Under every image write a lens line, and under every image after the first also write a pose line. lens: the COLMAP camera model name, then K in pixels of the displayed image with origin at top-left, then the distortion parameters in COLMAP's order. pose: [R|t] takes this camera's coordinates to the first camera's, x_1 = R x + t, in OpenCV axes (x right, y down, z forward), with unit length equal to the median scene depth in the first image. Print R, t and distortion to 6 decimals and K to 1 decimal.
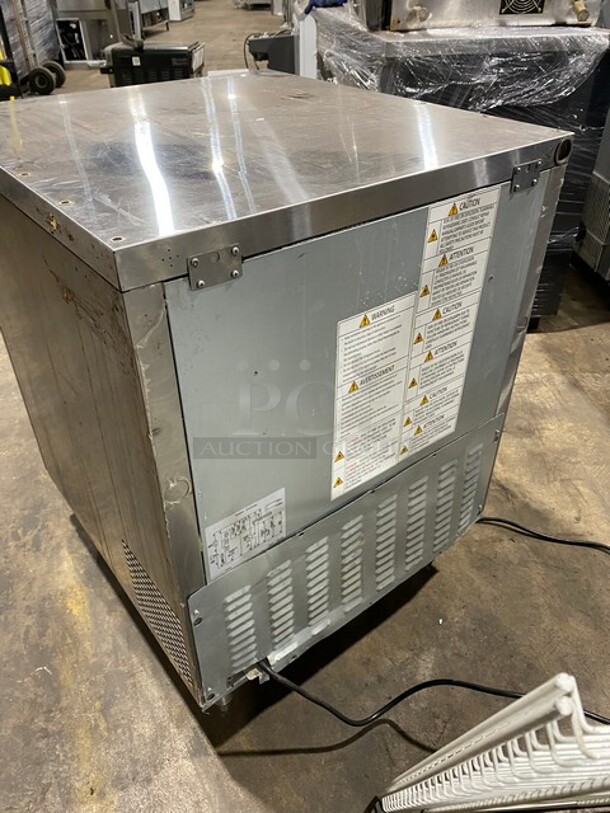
lens RADIAL K [[613.0, 0, 303.5], [0, 613.0, 407.2], [0, 0, 1]] dist [-0.002442, -0.002949]
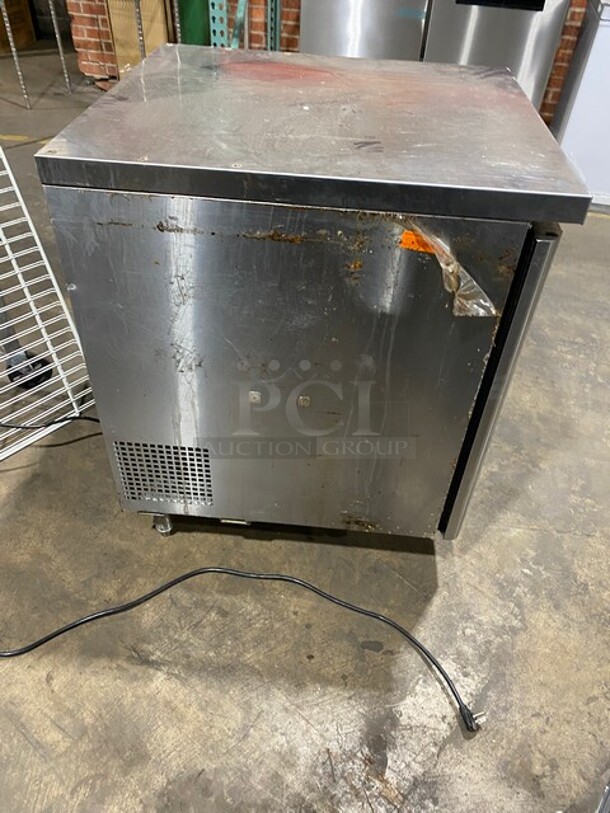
lens RADIAL K [[613.0, 0, 303.8], [0, 613.0, 408.0], [0, 0, 1]] dist [-0.002442, -0.002949]
pose [[-0.676371, 0.476009, -0.562084, 0.535770], [-0.459032, 0.324391, 0.827080, -0.810216], [0.576032, 0.817427, -0.000906, 0.954659]]
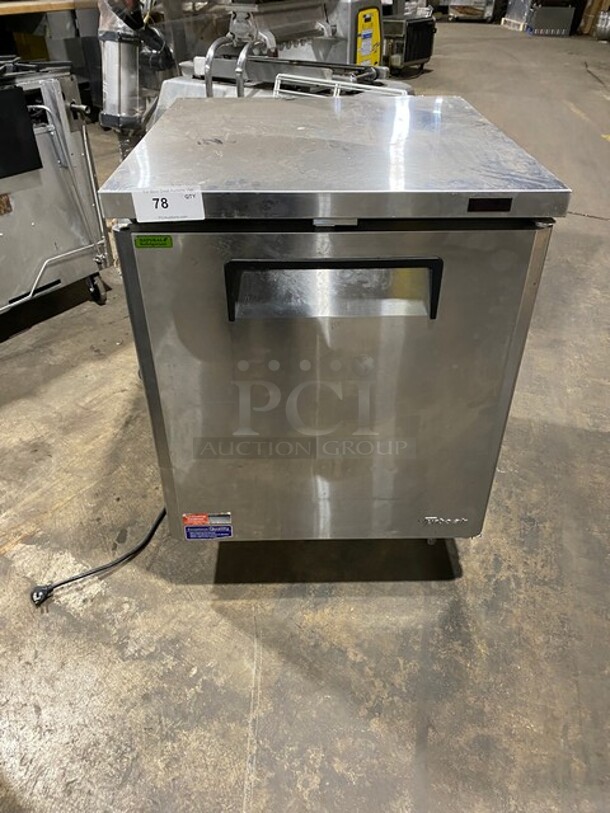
lens RADIAL K [[613.0, 0, 307.3], [0, 613.0, 405.4], [0, 0, 1]] dist [-0.002442, -0.002949]
pose [[-0.803905, -0.343023, 0.485872, -0.605129], [0.354180, 0.380175, 0.854414, -0.890383], [-0.477800, 0.858954, -0.184133, 1.148484]]
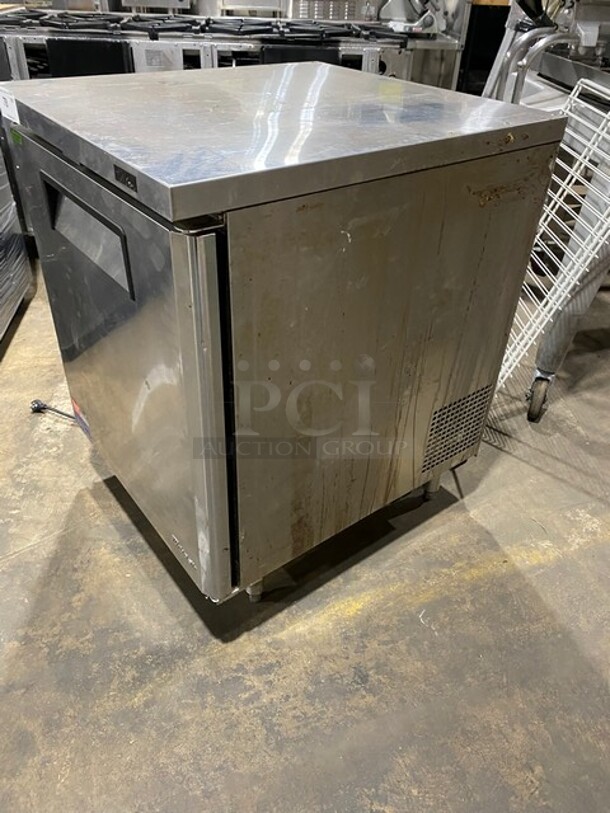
lens RADIAL K [[613.0, 0, 301.2], [0, 613.0, 405.8], [0, 0, 1]] dist [-0.002442, -0.002949]
pose [[0.006121, -0.586994, 0.809568, -0.920302], [0.557605, 0.674038, 0.484509, -0.398980], [-0.830084, 0.448453, 0.331436, 0.548960]]
